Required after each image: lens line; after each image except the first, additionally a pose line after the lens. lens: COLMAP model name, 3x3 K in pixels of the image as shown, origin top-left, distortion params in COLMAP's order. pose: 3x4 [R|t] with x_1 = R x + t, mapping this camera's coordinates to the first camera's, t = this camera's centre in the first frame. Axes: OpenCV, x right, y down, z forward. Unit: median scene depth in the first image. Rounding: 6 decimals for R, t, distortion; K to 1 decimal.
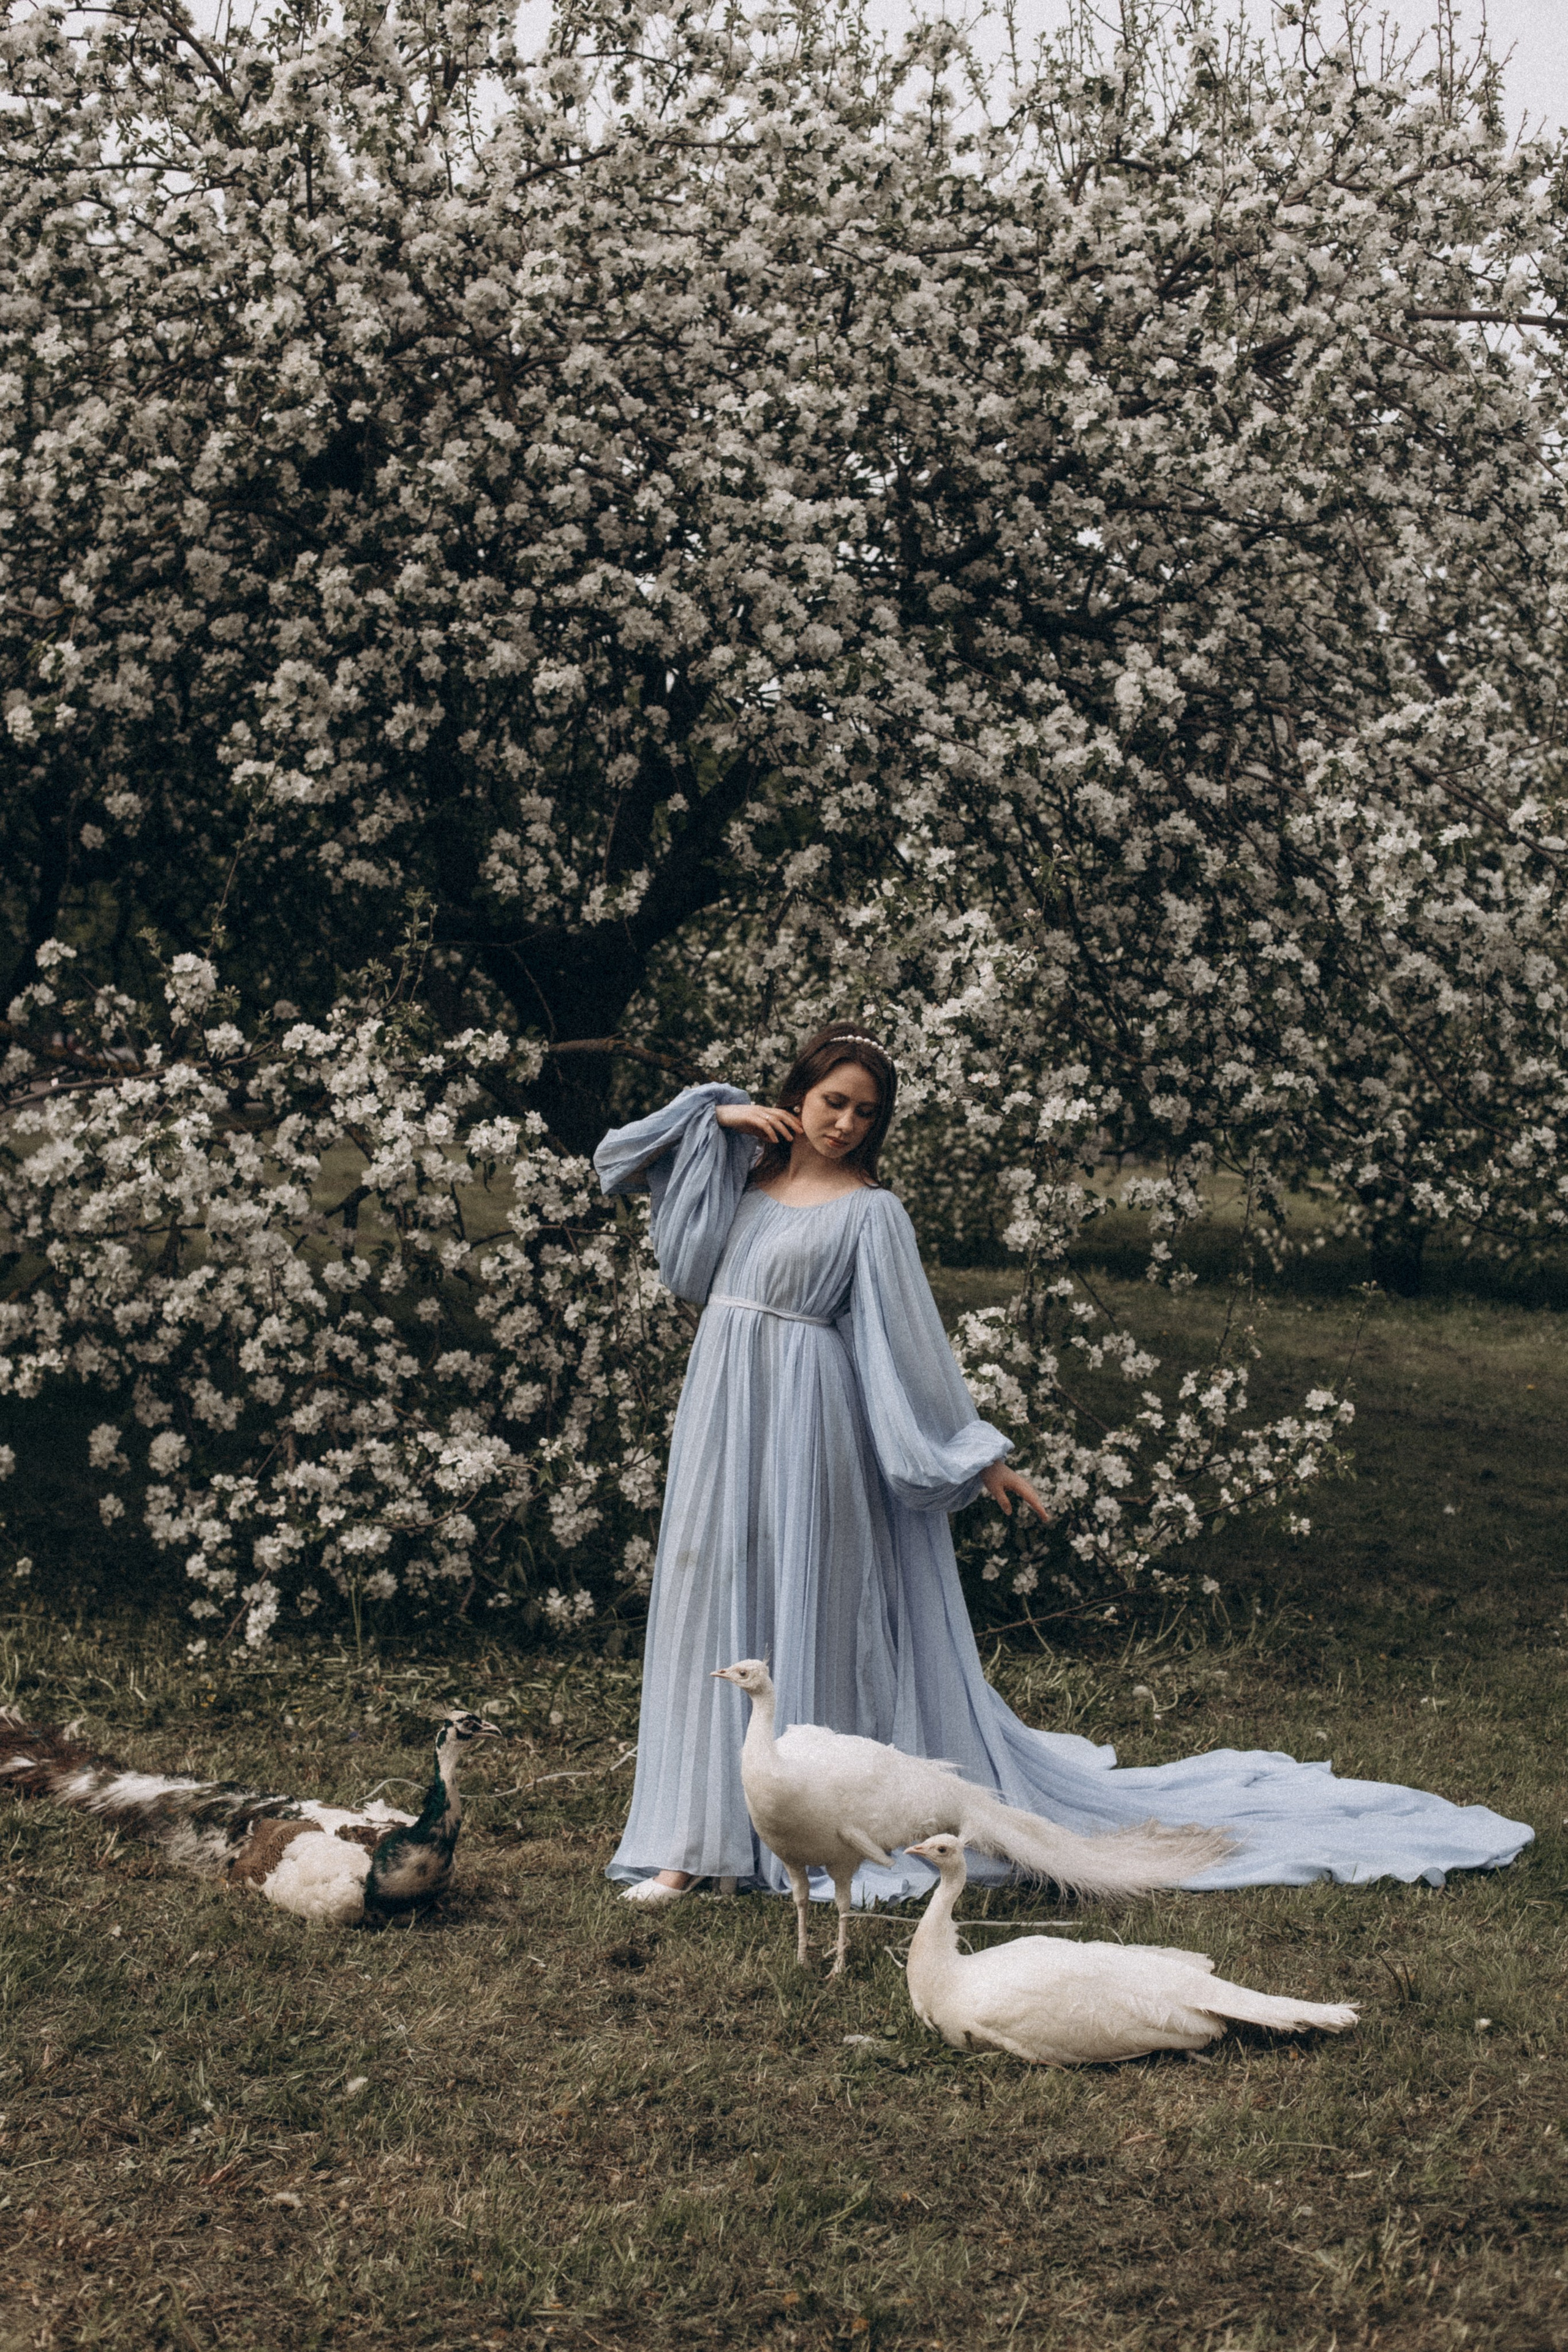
lens RADIAL K [[3346.5, 0, 765.4], [0, 3346.5, 1169.8], [0, 0, 1]] dist [0.151119, -1.156024]
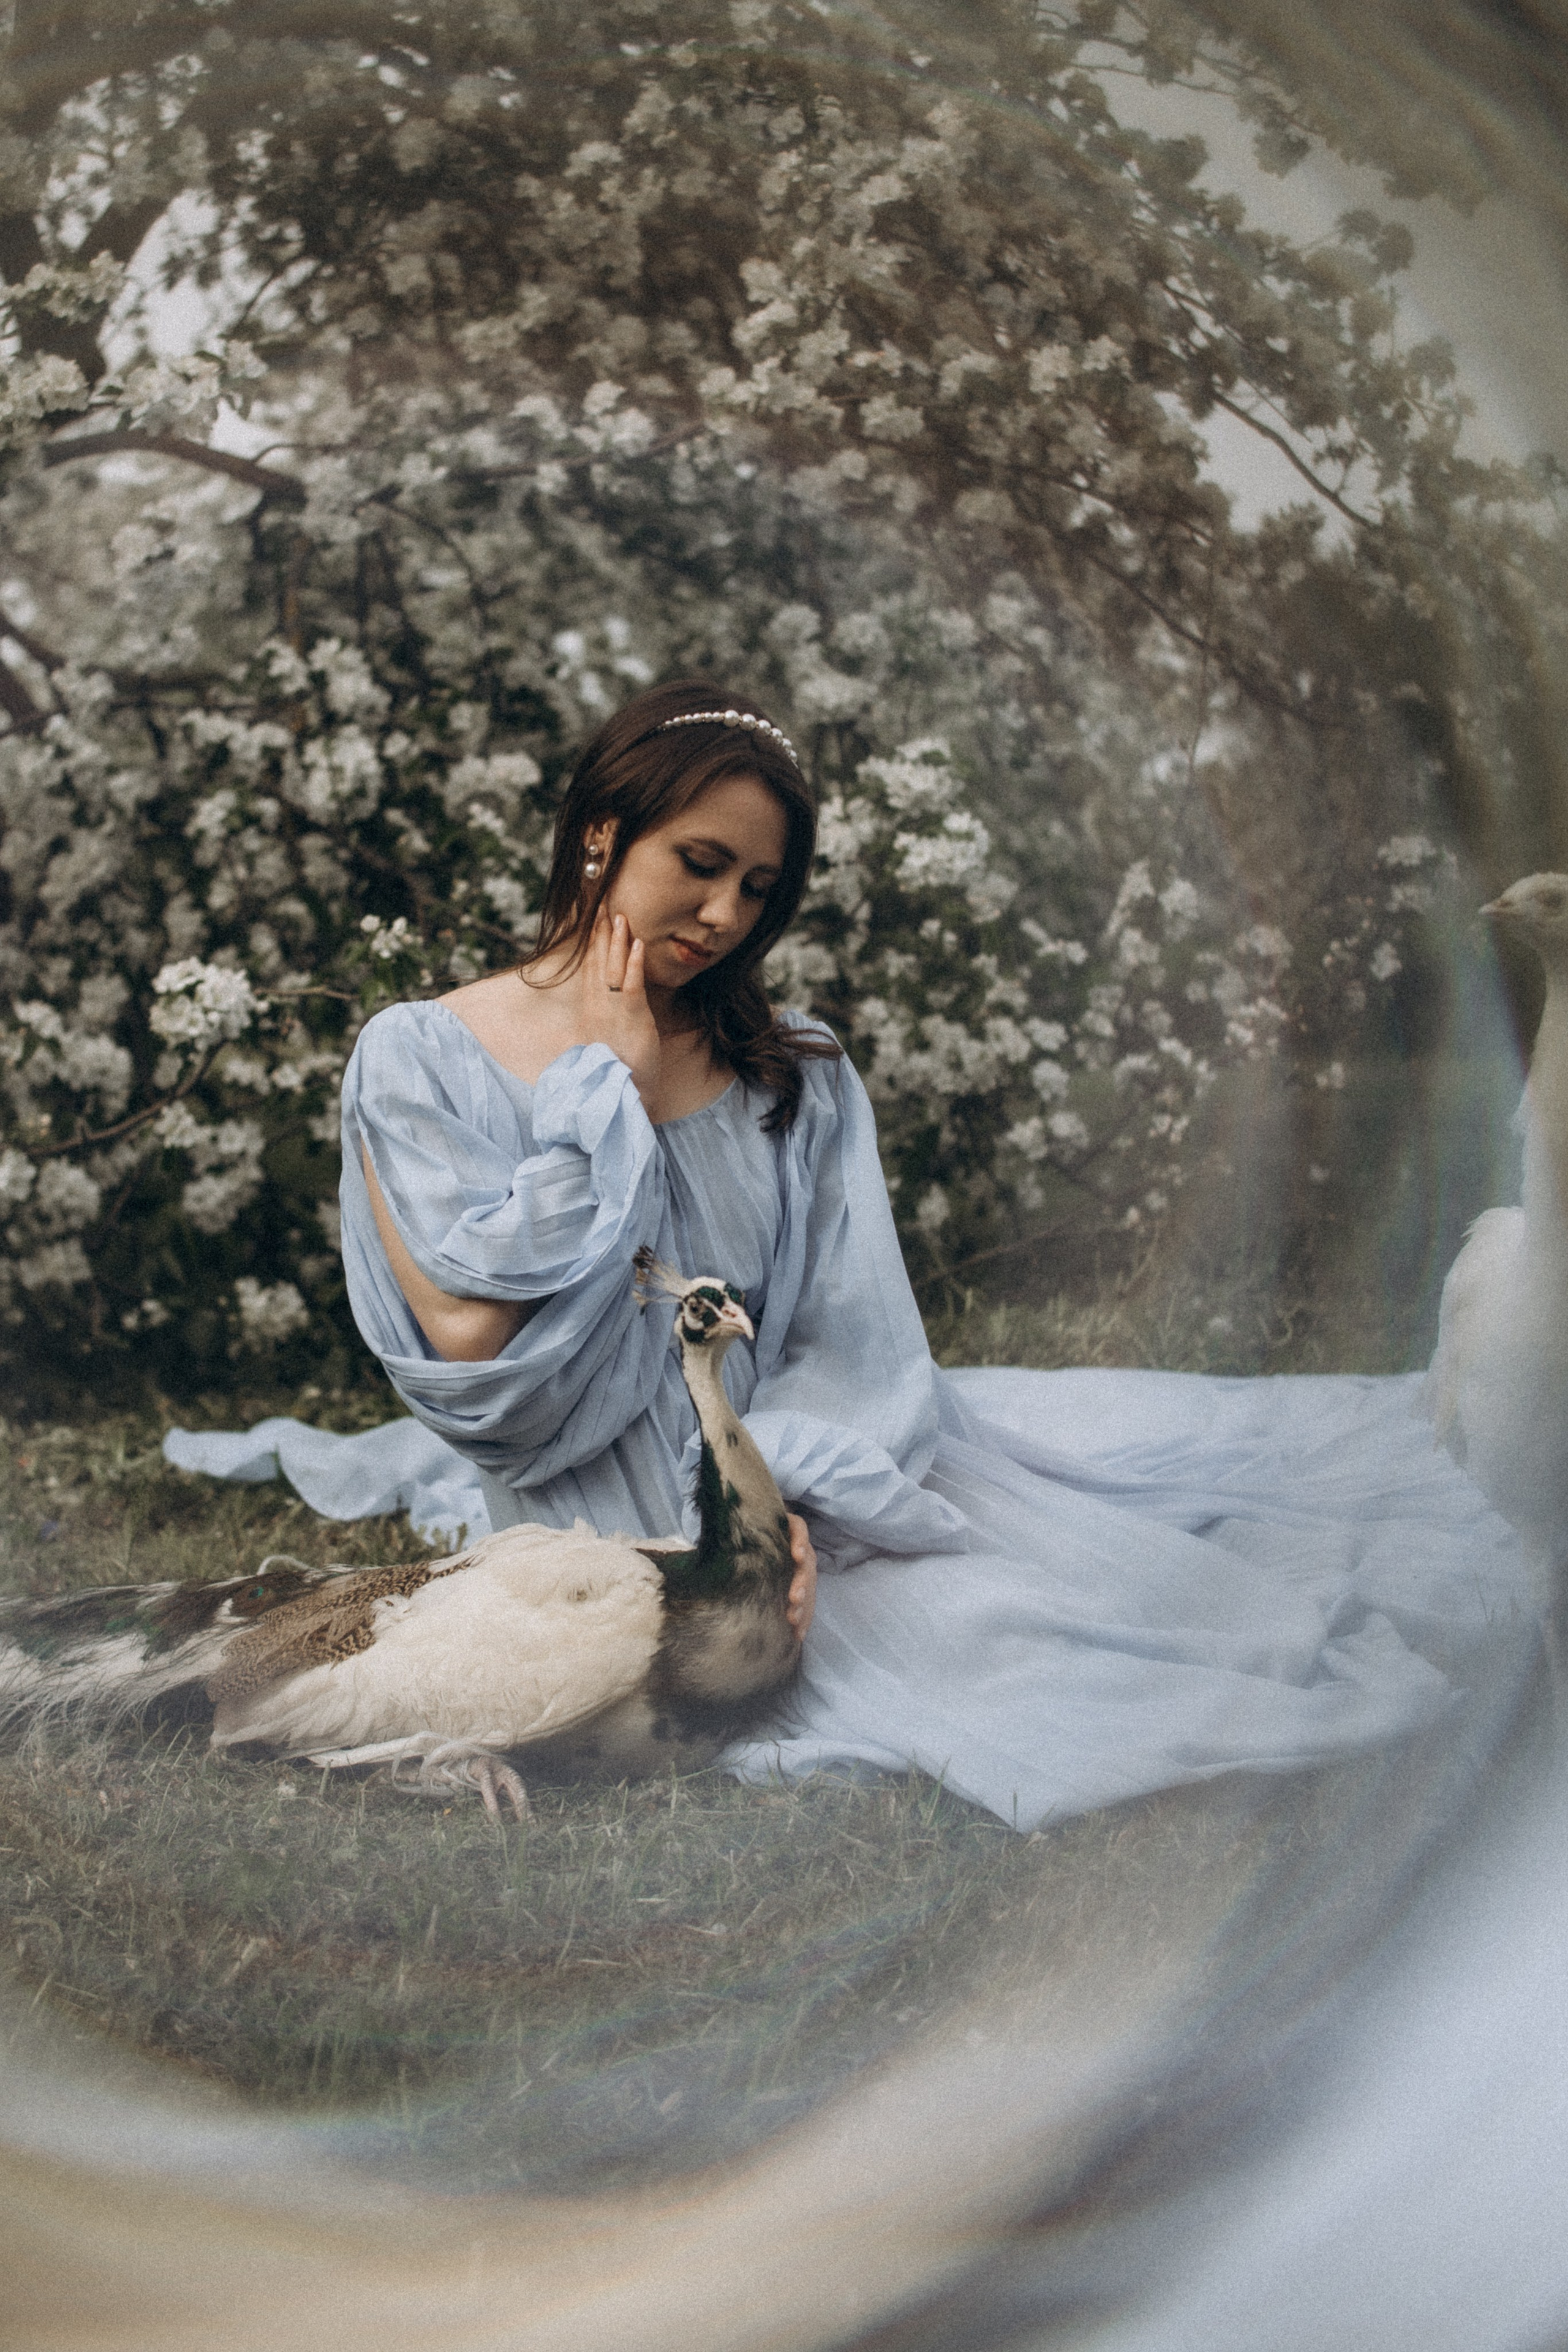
lens RADIAL K [[3346.5, 0, 765.4], [0, 3346.5, 1169.8], [0, 0, 1]] dist [0.151119, -1.156024]
pose [[0.950801, -0.104073, 0.291797, -0.136596], [0.097992, 0.994557, 0.035421, 0.088735], [-0.293895, -0.005085, 0.955824, 0.396125]]
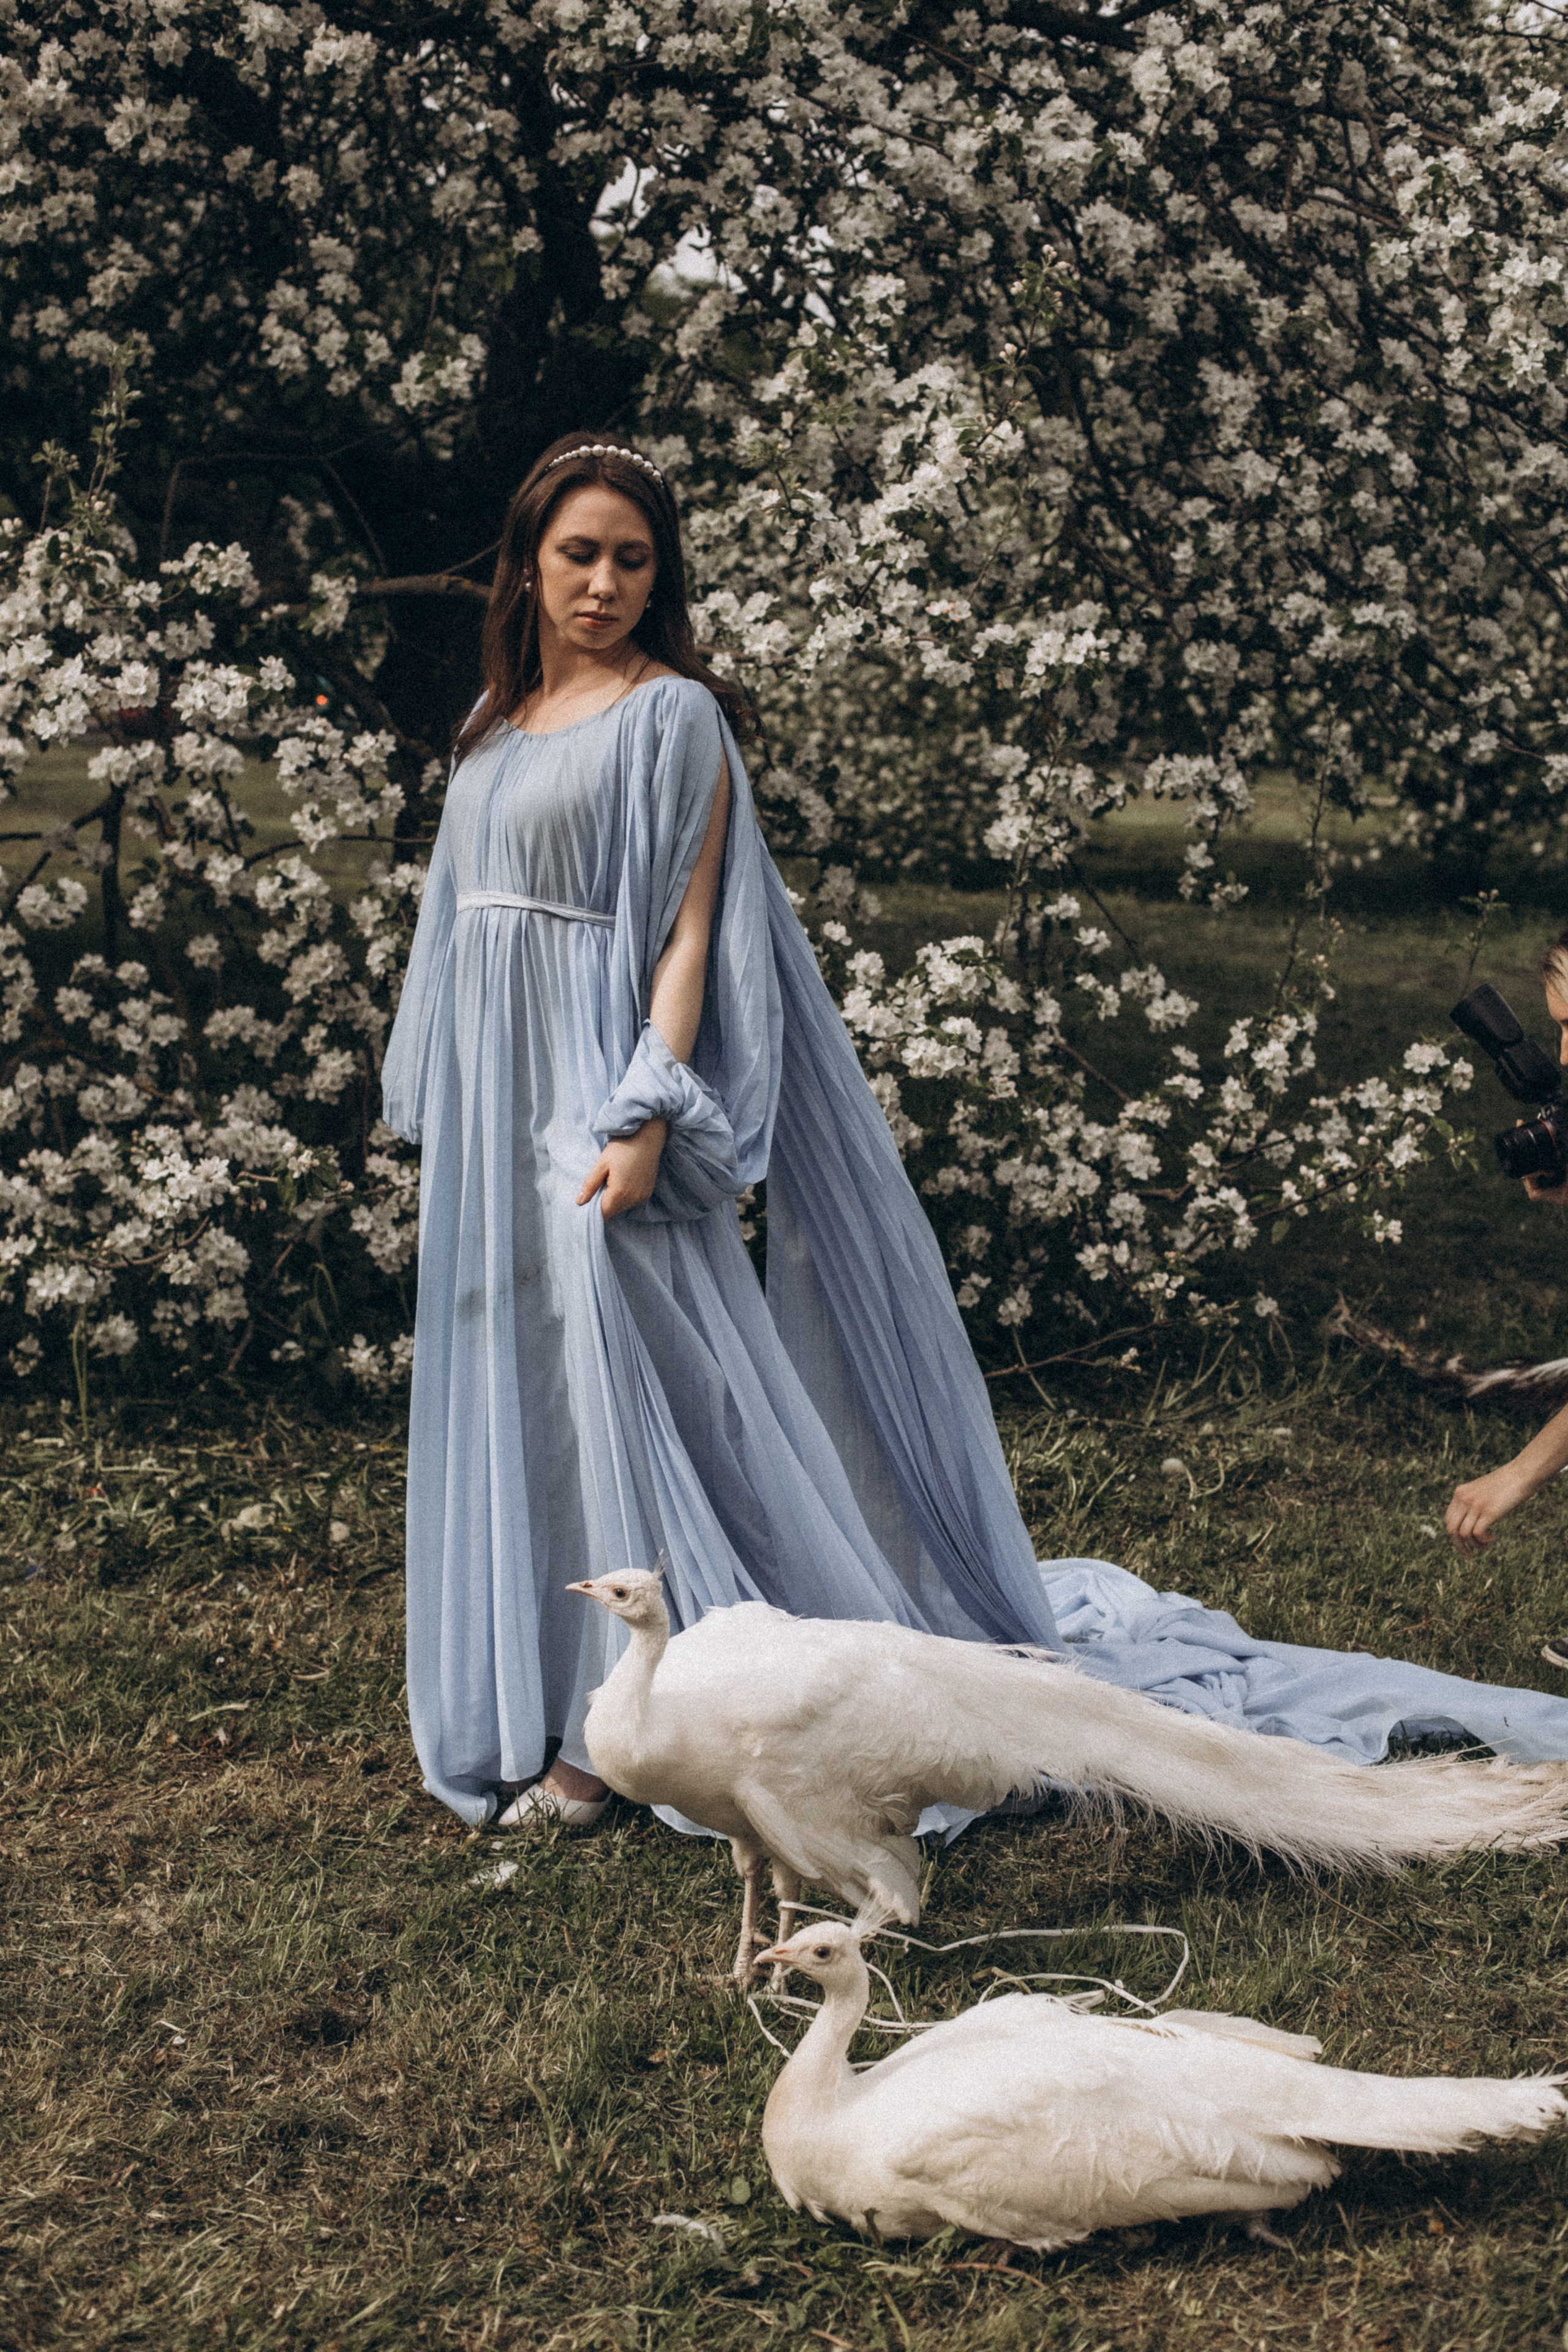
lens RADIAL K [[3348.6, 0, 784.0], [0, 3348.6, 1176.0], [0, 0, 1]] dist [0.171448, -1.269473]
pose [[0.999863, -0.015812, -0.004805, 0.030394], [0.016250, 0.993582, 0.111943, 0.010546], [0.003004, -0.112005, 0.993703, 0.269305]]
